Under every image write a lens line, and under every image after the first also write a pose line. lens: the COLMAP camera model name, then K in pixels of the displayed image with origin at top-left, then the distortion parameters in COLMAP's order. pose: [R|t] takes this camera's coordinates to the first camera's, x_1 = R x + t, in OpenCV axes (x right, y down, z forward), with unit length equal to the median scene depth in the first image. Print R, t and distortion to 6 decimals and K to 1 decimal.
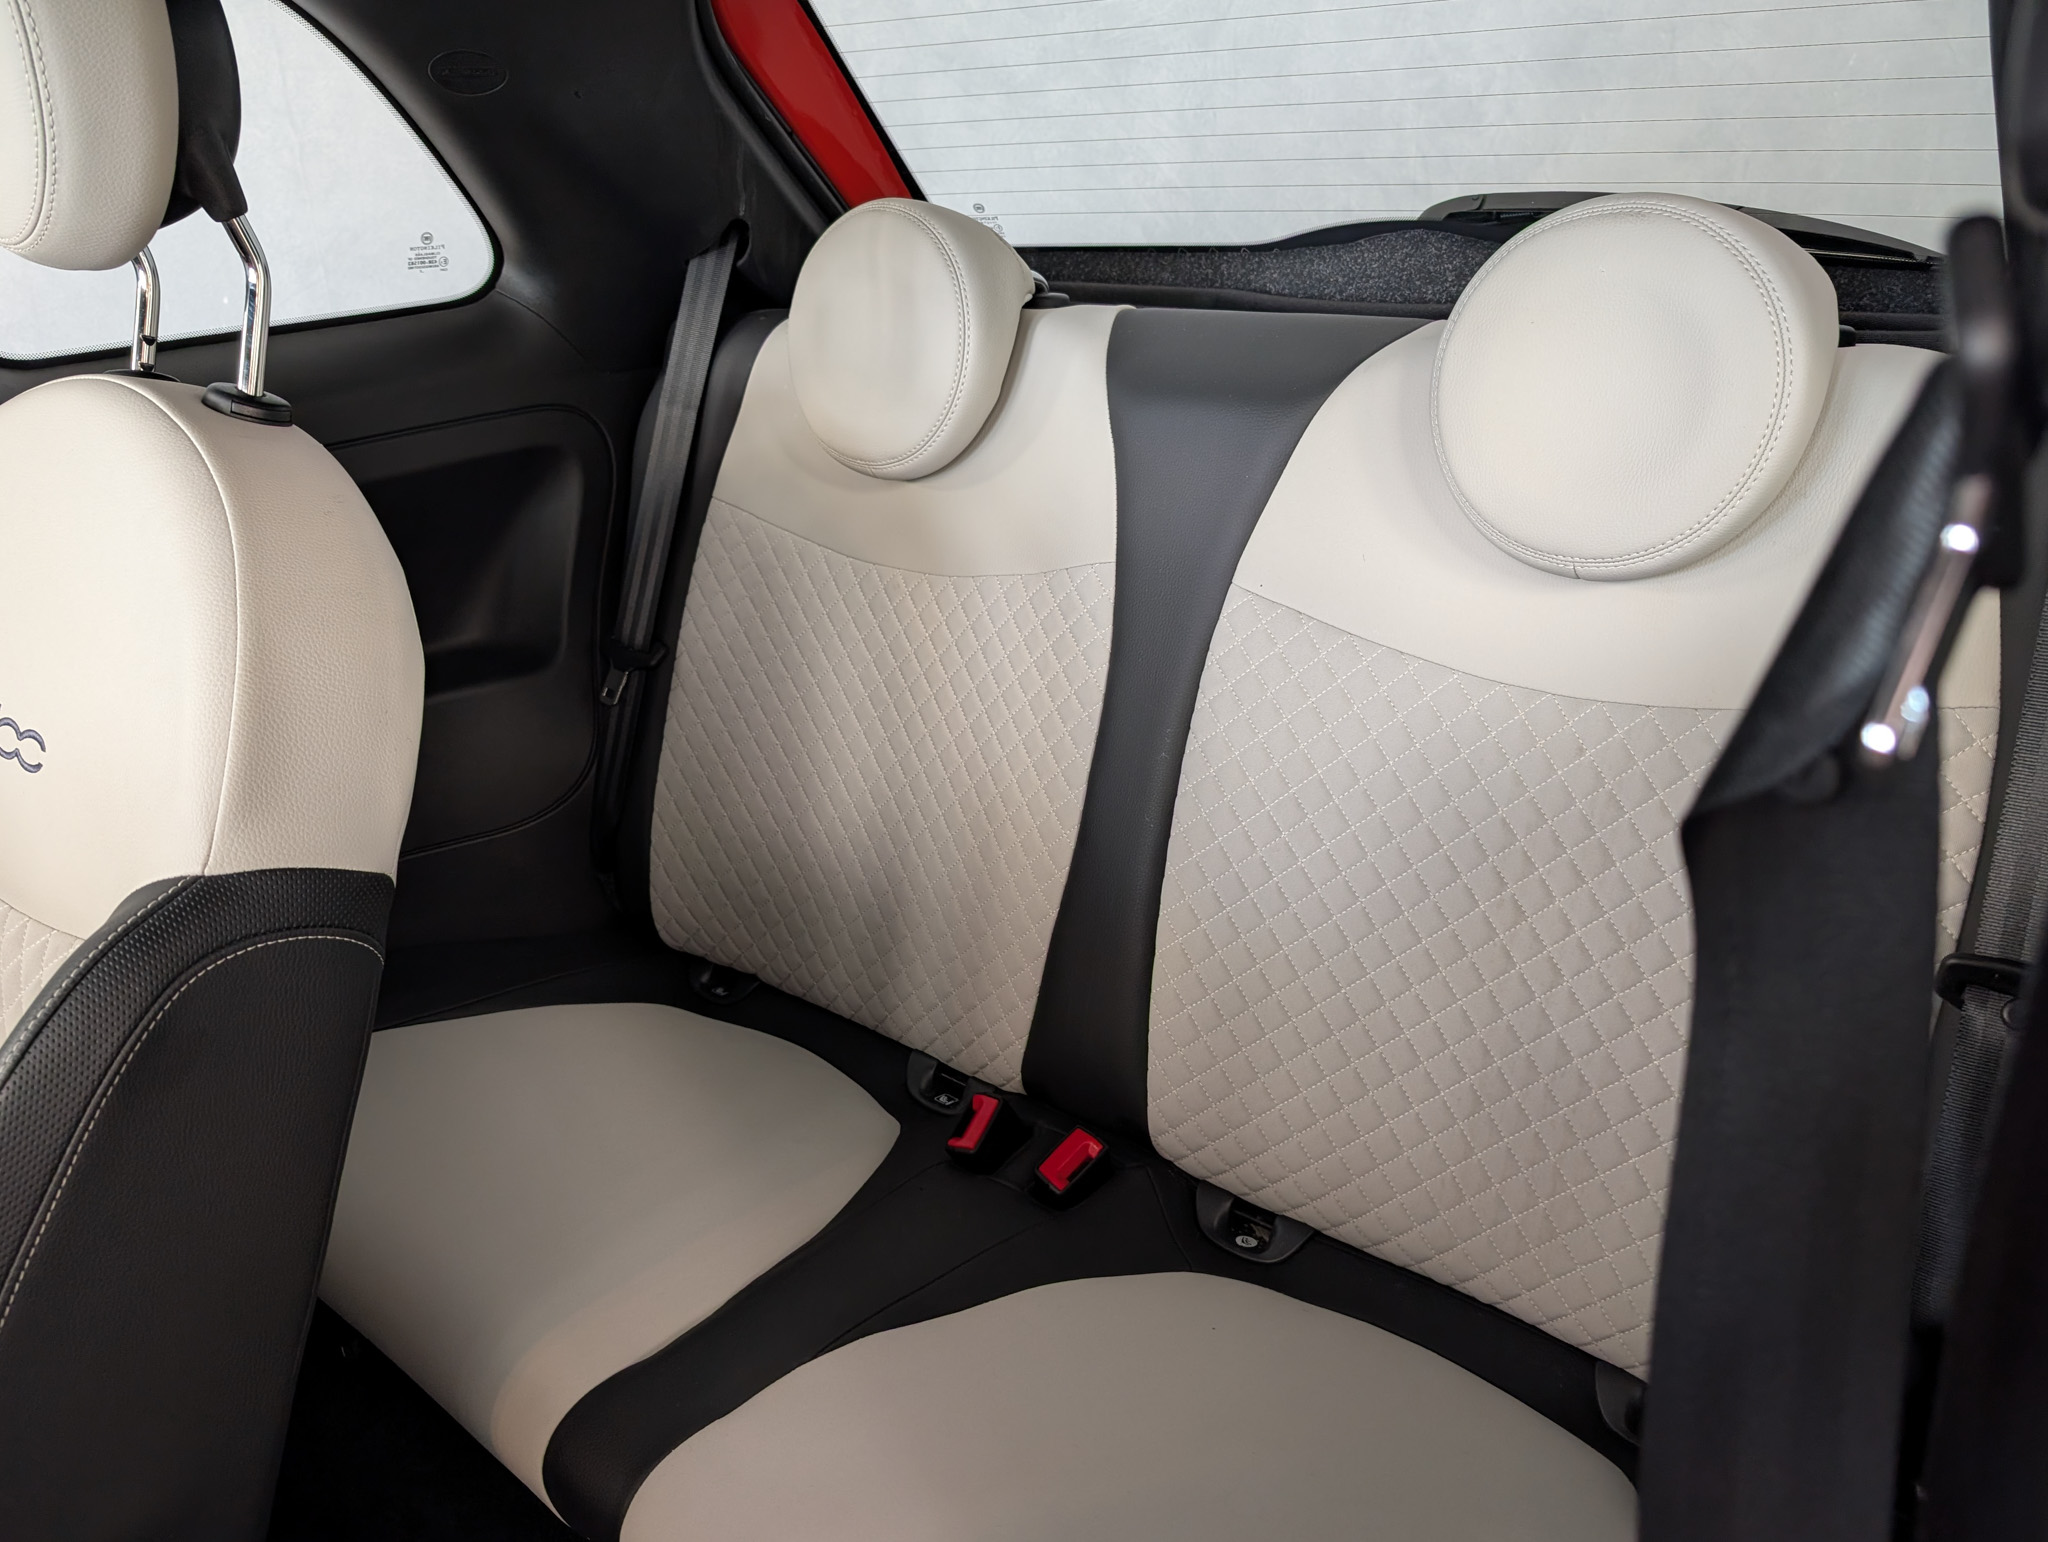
lens RADIAL K [[1473.2, 0, 1024.0], [0, 1473.2, 771.0], [0, 0, 1]] dist [0.028587, 0.000409]
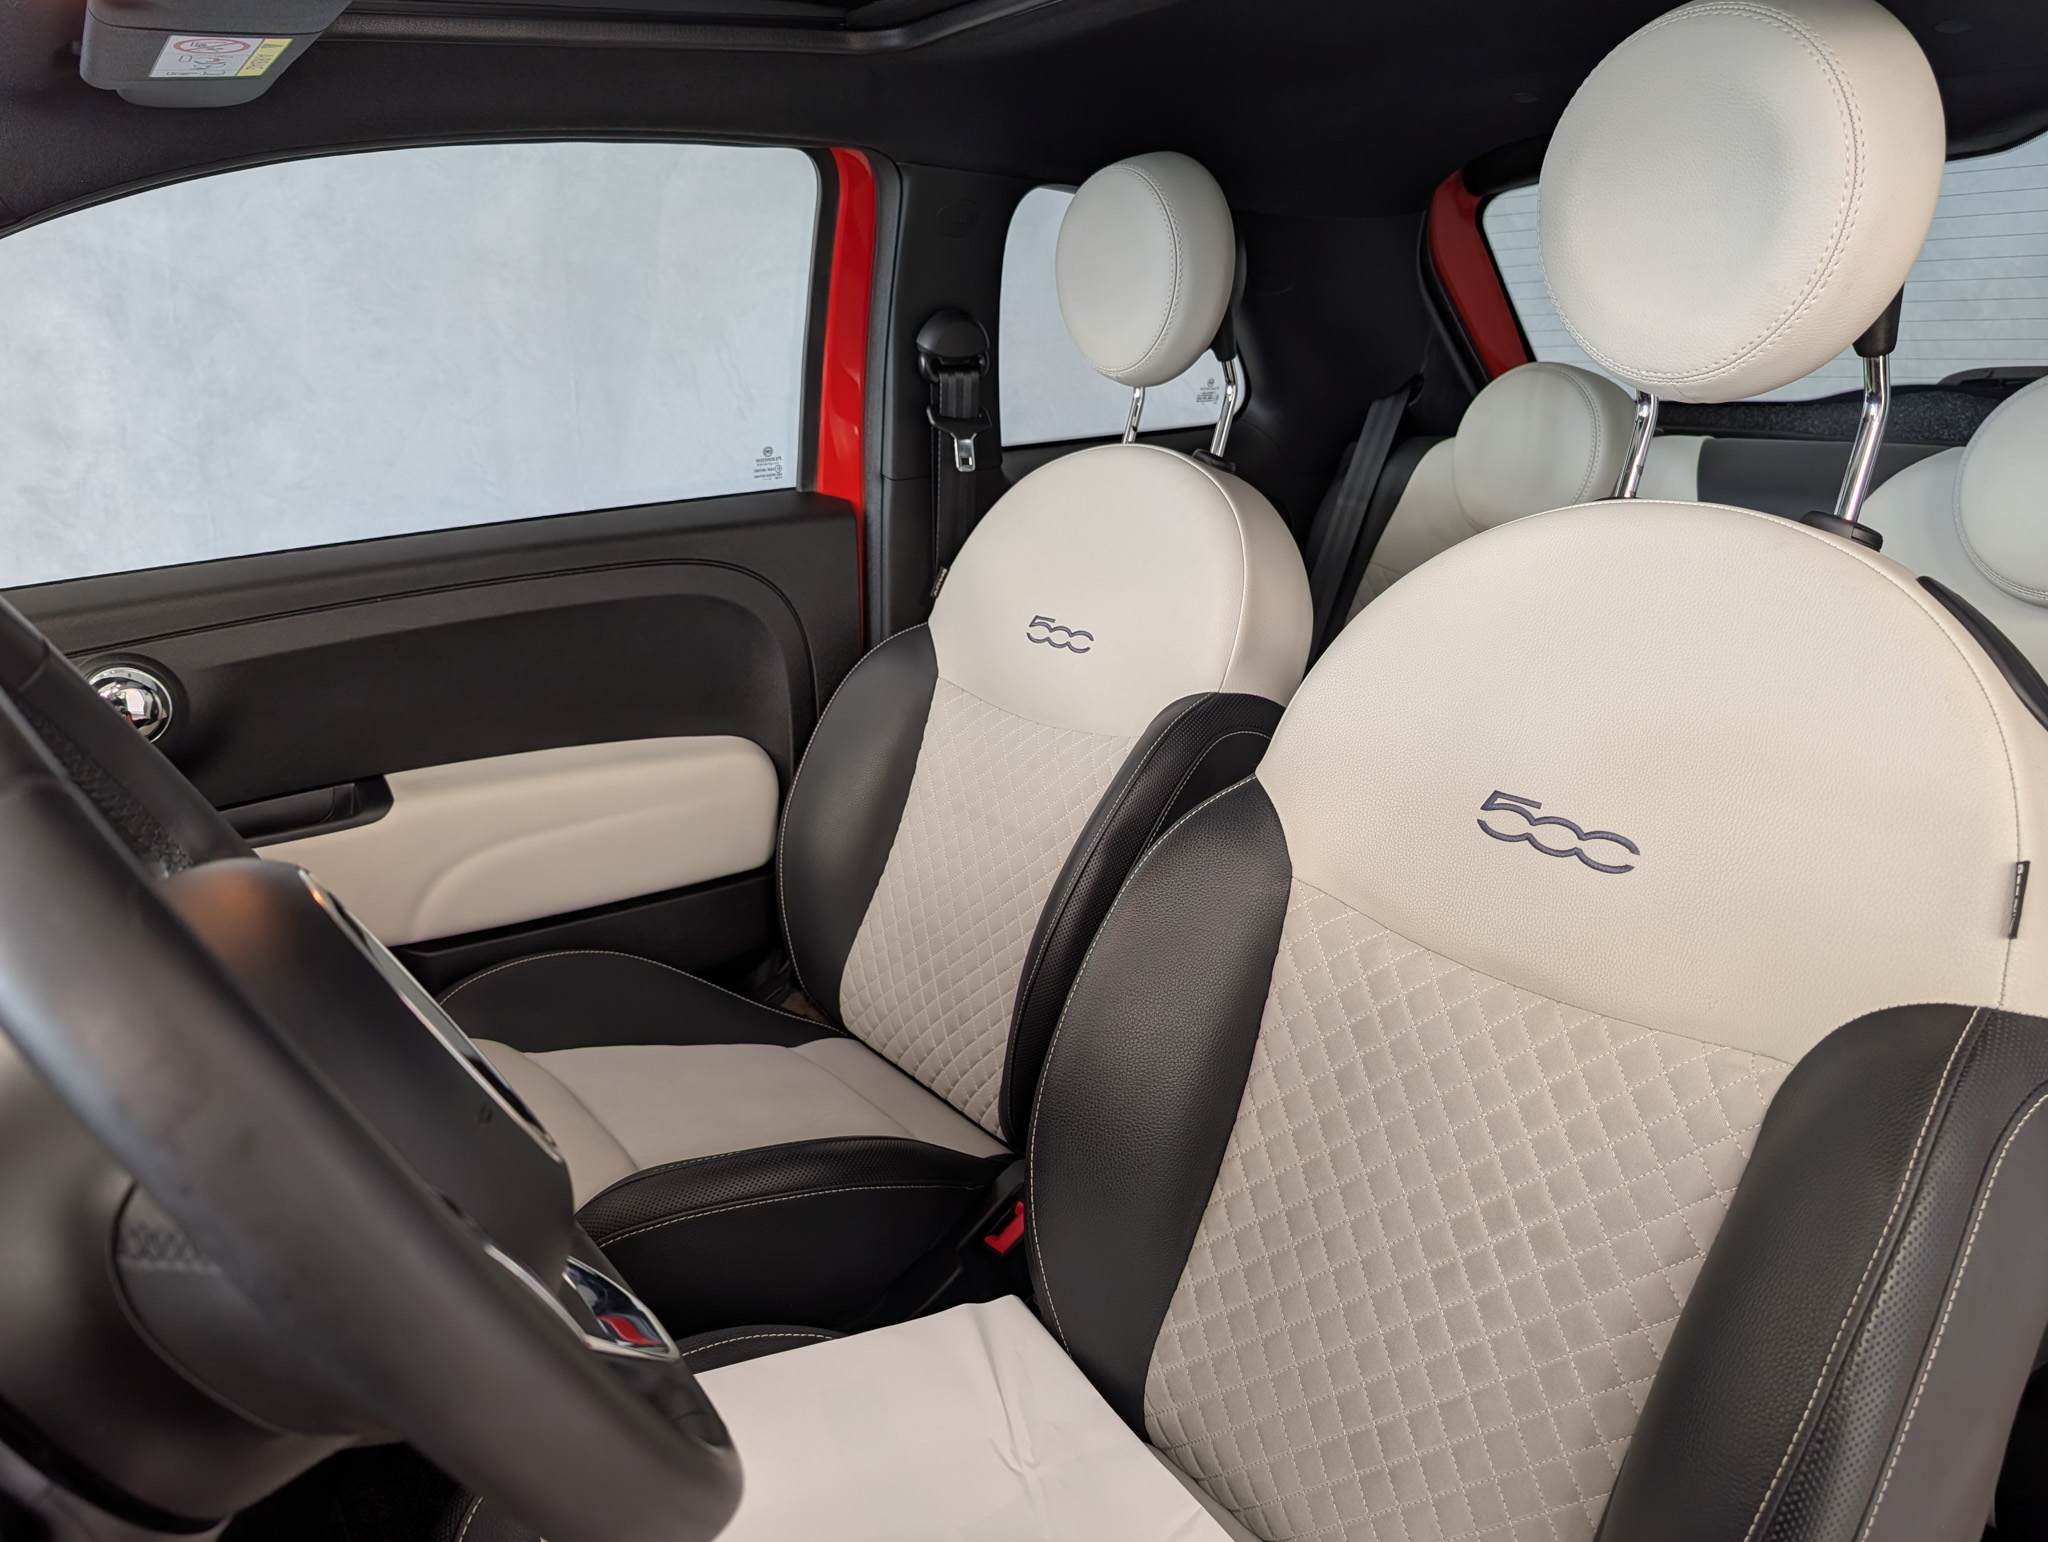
lens RADIAL K [[1473.2, 0, 1024.0], [0, 1473.2, 771.0], [0, 0, 1]] dist [0.028587, 0.000409]
pose [[0.968017, 0.089042, -0.234551, -0.198782], [-0.115483, 0.988111, -0.101495, 0.222659], [0.222725, 0.125336, 0.966791, -0.489696]]
